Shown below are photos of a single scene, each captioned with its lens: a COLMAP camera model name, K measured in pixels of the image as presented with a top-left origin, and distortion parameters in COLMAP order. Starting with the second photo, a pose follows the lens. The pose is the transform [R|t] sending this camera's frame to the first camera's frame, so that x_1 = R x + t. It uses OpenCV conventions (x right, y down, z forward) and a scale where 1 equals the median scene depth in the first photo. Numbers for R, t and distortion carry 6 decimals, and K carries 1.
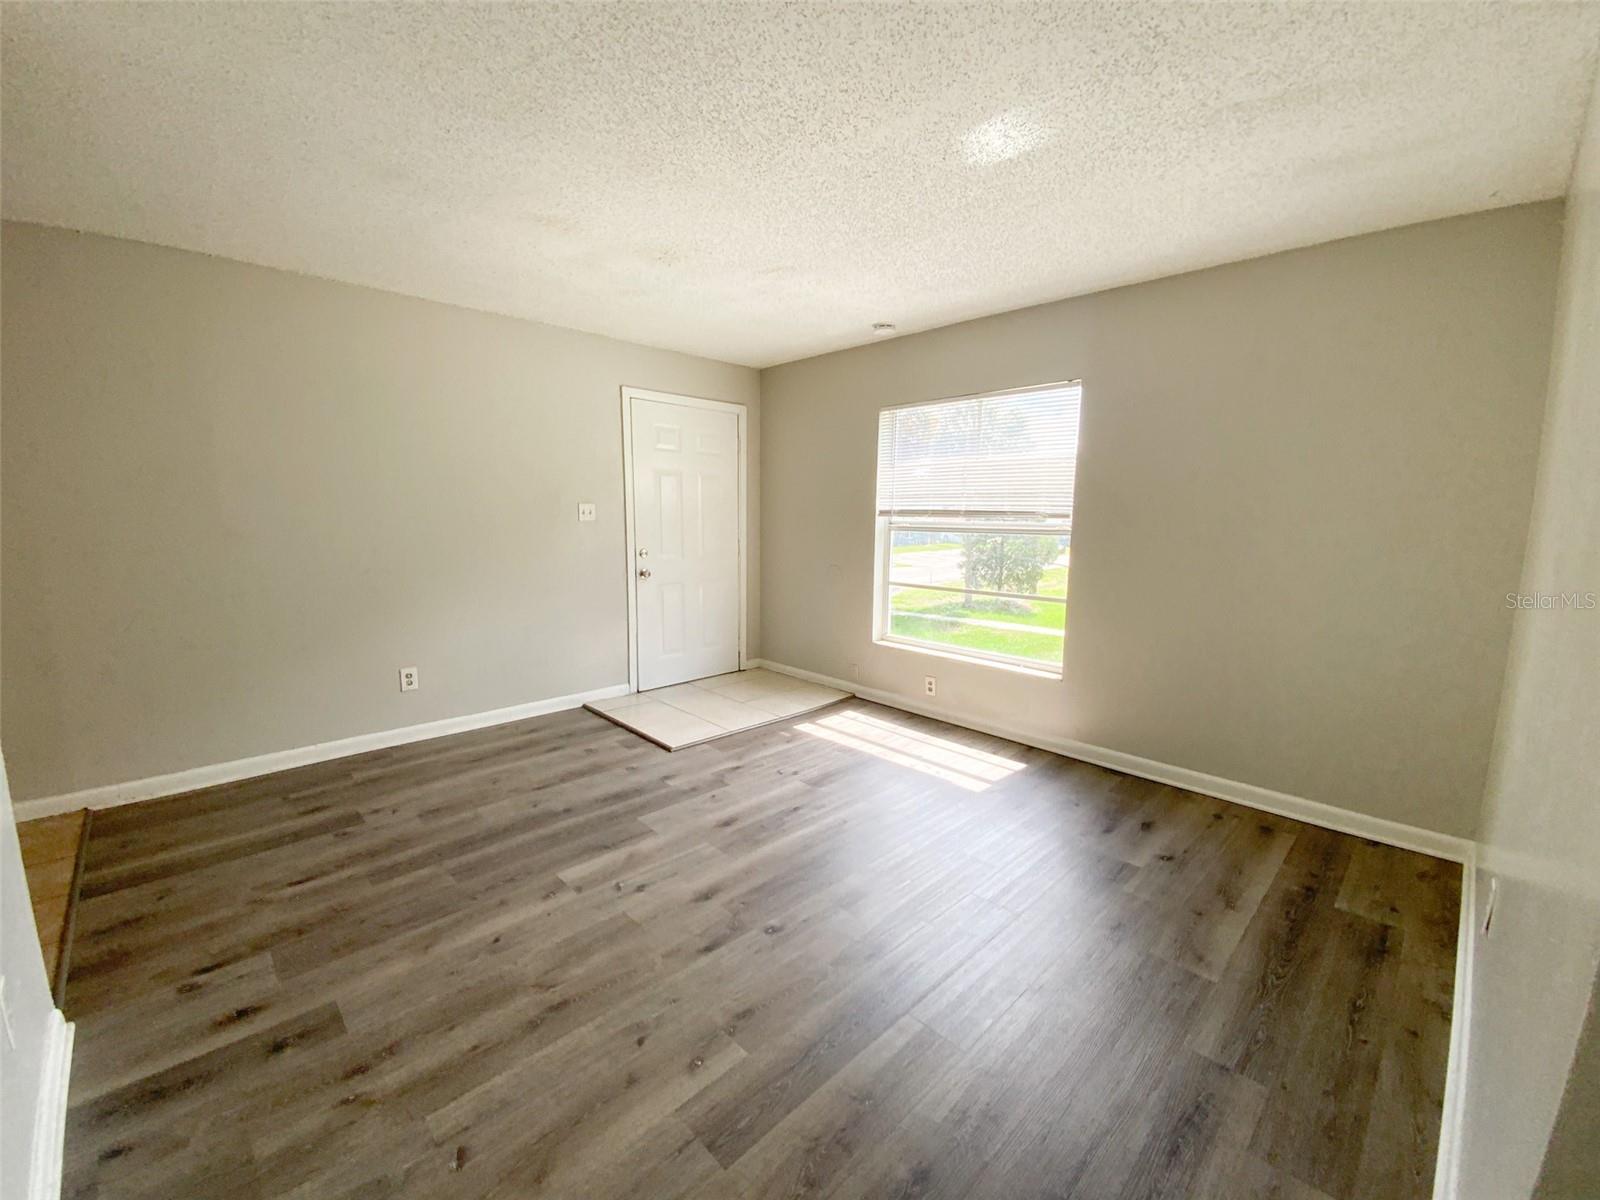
lens RADIAL K [[652.2, 0, 794.9], [0, 652.2, 602.5], [0, 0, 1]] dist [0.034127, -0.026182]
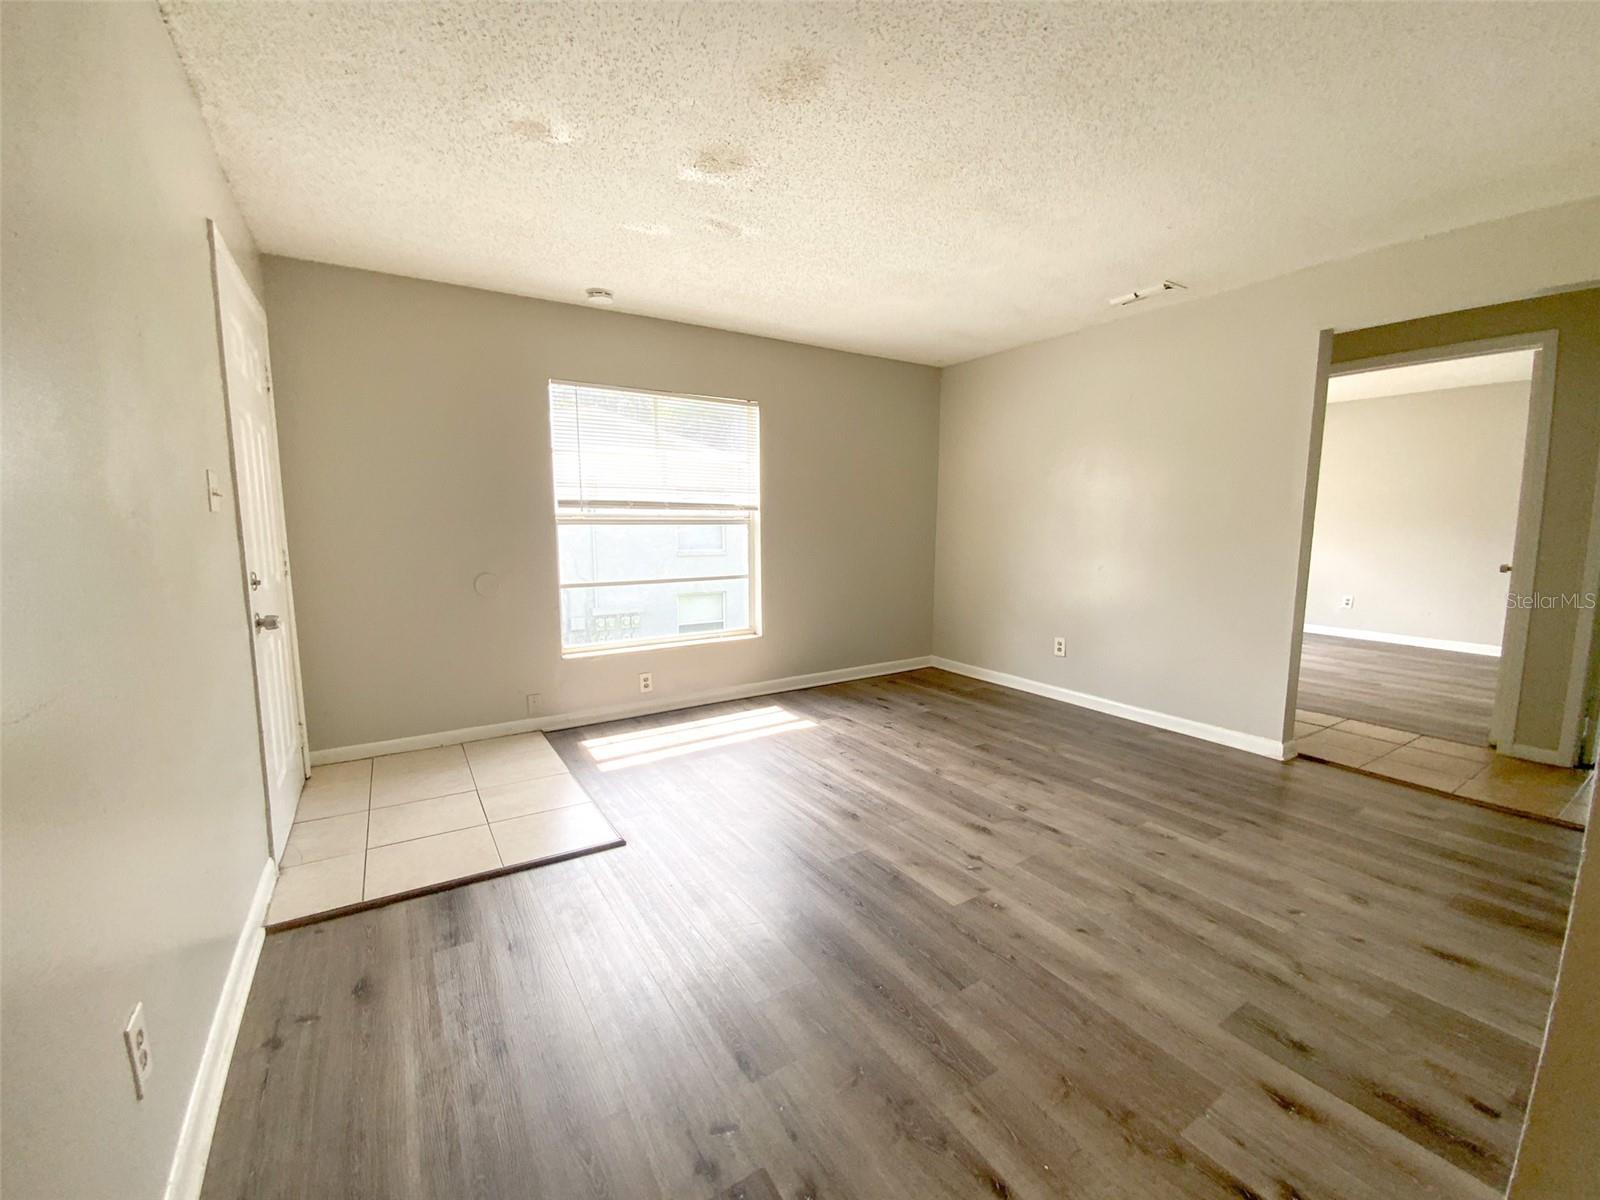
lens RADIAL K [[661.2, 0, 798.2], [0, 661.2, 607.3], [0, 0, 1]] dist [0.018110, -0.019060]
pose [[0.191716, -0.137900, 0.971714, -0.917714], [0.144265, 0.983285, 0.111079, -0.078230], [-0.970790, 0.118889, 0.208405, 0.743139]]
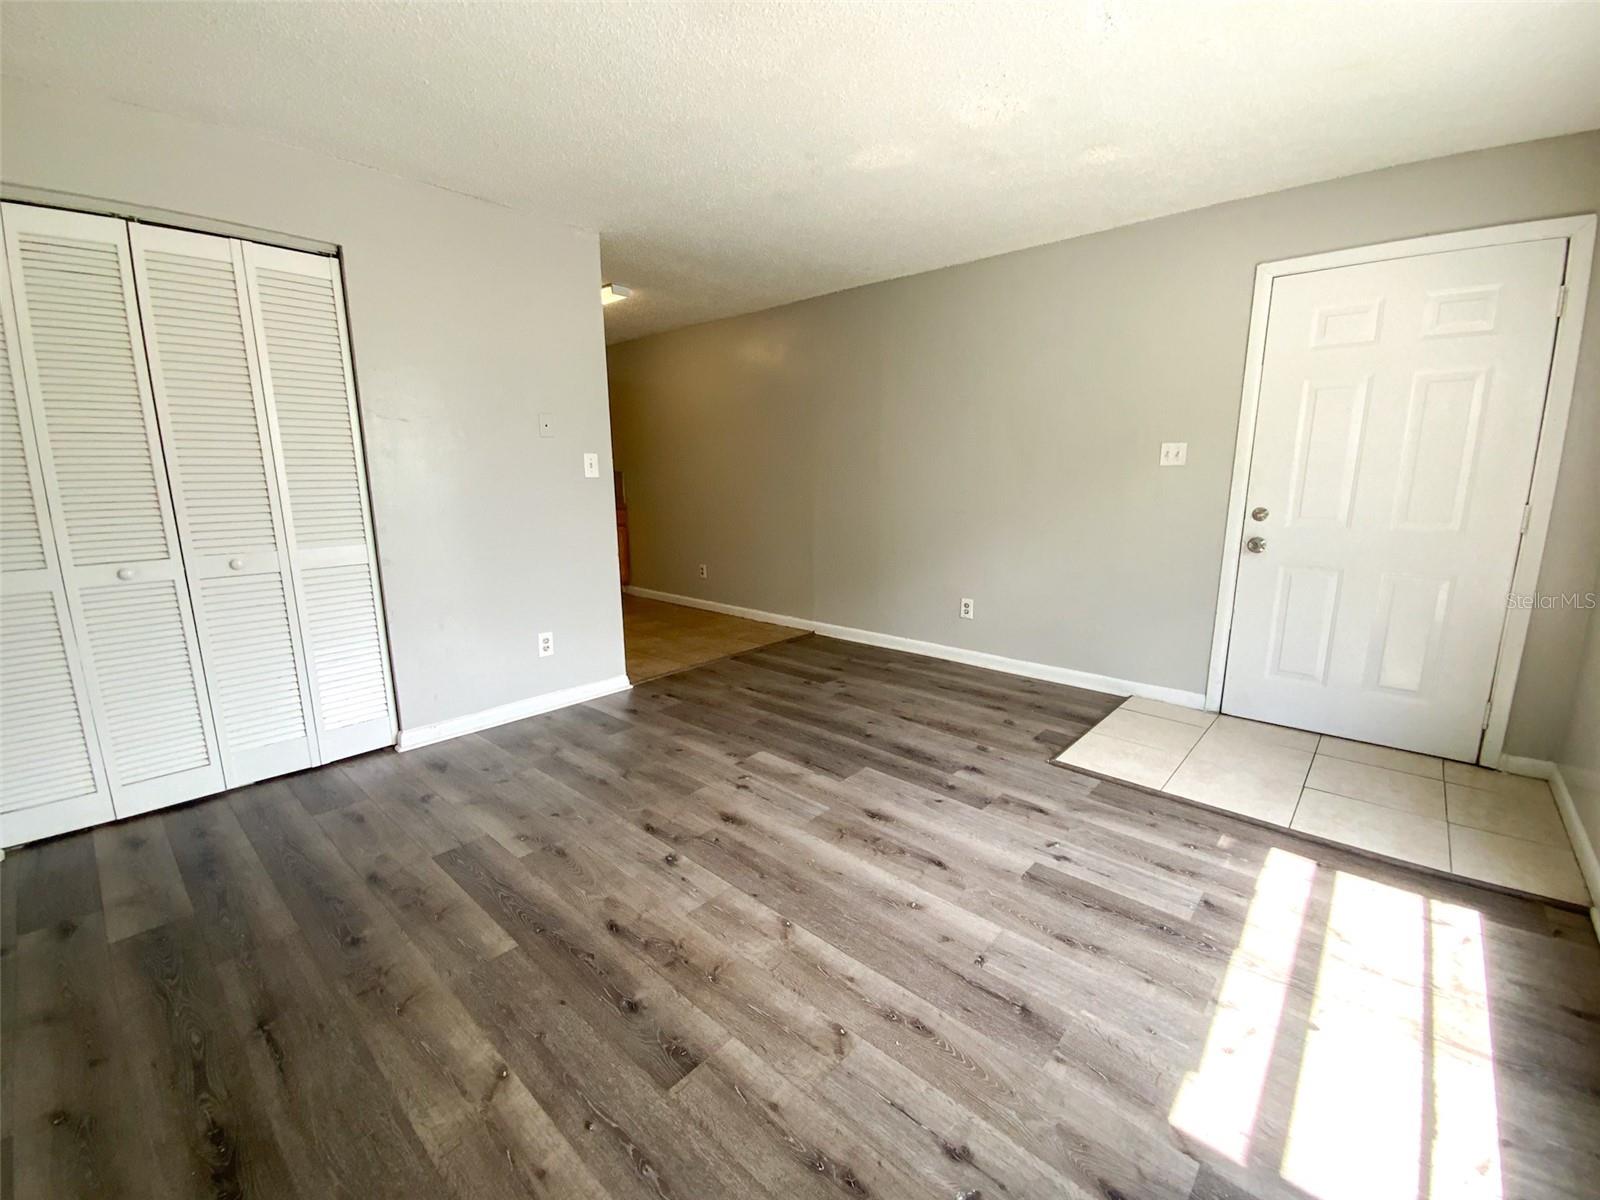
lens RADIAL K [[652.2, 0, 794.9], [0, 652.2, 602.5], [0, 0, 1]] dist [0.034127, -0.026182]
pose [[0.071565, 0.181044, -0.980868, 0.592326], [-0.138389, 0.975680, 0.169990, -0.052782], [0.987789, 0.123576, 0.094879, 0.697776]]
